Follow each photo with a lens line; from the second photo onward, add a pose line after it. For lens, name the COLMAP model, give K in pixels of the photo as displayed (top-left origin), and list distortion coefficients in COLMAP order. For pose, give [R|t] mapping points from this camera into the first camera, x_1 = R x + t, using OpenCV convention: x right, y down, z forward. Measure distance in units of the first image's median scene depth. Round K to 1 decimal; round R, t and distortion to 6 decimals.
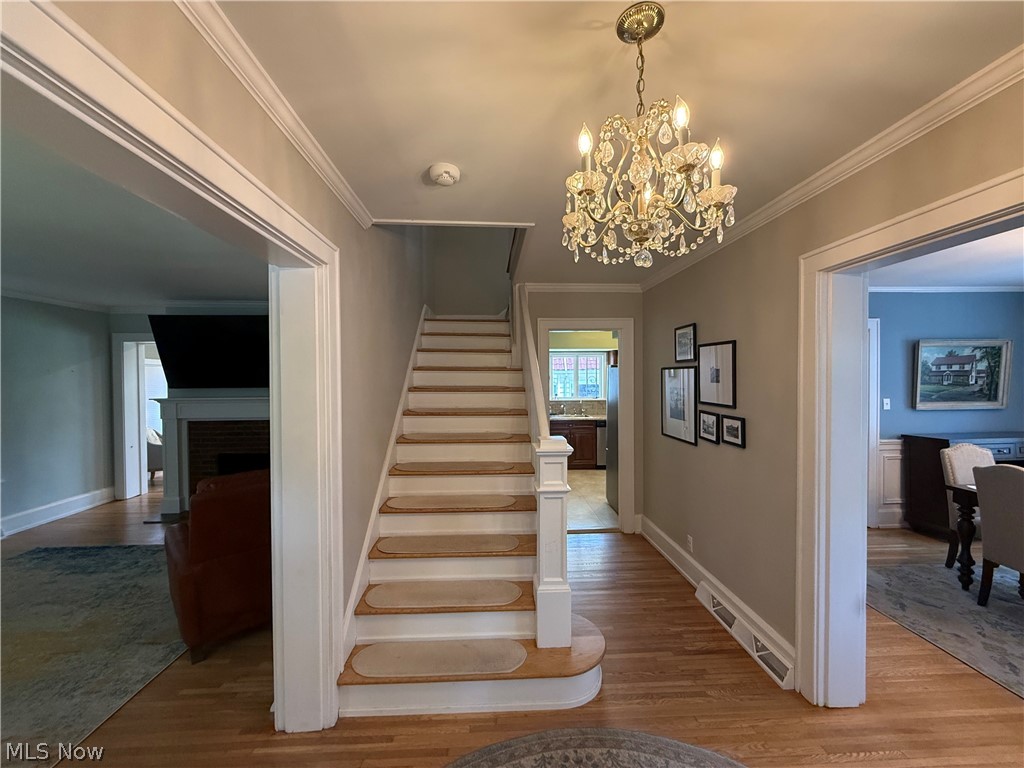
lens RADIAL K [[409.6, 0, 509.9], [0, 409.6, 386.2], [0, 0, 1]] dist [0.001700, 0.000254]
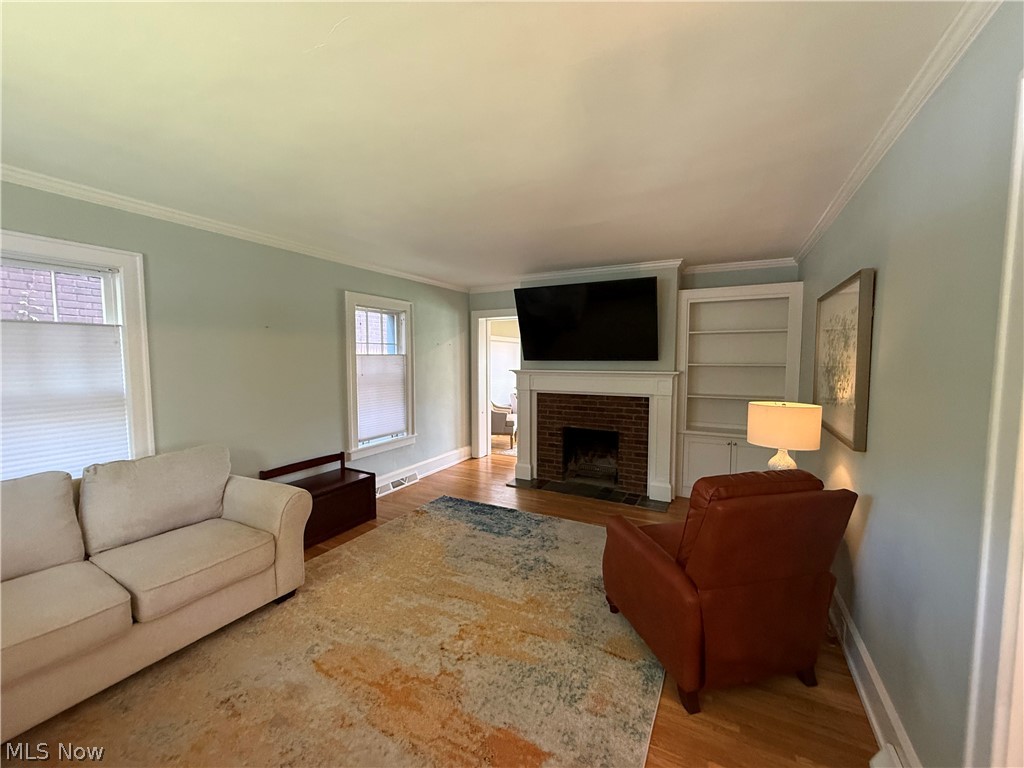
lens RADIAL K [[409.6, 0, 512.1], [0, 409.6, 383.2], [0, 0, 1]] dist [0.001700, 0.000254]
pose [[0.862231, 0.040224, -0.504916, -0.324239], [-0.017411, 0.998606, 0.049822, 0.011613], [0.506216, -0.034167, 0.861730, 0.087780]]
